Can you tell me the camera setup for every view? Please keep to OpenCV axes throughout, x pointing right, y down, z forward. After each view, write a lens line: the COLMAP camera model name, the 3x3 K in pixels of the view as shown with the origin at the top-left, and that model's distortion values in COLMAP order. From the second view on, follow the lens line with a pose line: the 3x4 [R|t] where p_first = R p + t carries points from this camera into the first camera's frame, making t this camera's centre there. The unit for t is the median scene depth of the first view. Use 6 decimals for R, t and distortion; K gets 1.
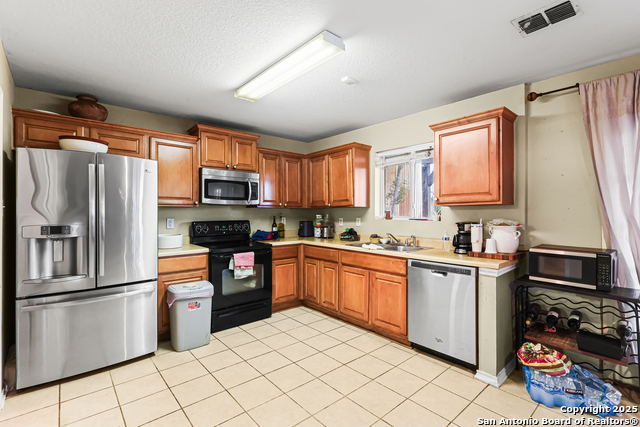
lens RADIAL K [[291.8, 0, 322.0], [0, 291.8, 216.5], [0, 0, 1]] dist [-0.024912, -0.000046]
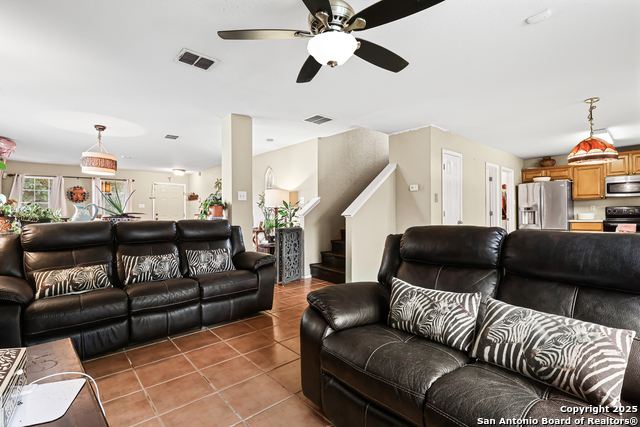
lens RADIAL K [[303.0, 0, 316.7], [0, 303.0, 216.3], [0, 0, 1]] dist [-0.001549, -0.000257]
pose [[-0.002045, 0.006018, -0.999980, 1.528706], [0.006439, 0.999961, 0.006004, 0.056569], [0.999977, -0.006426, -0.002083, -0.843258]]
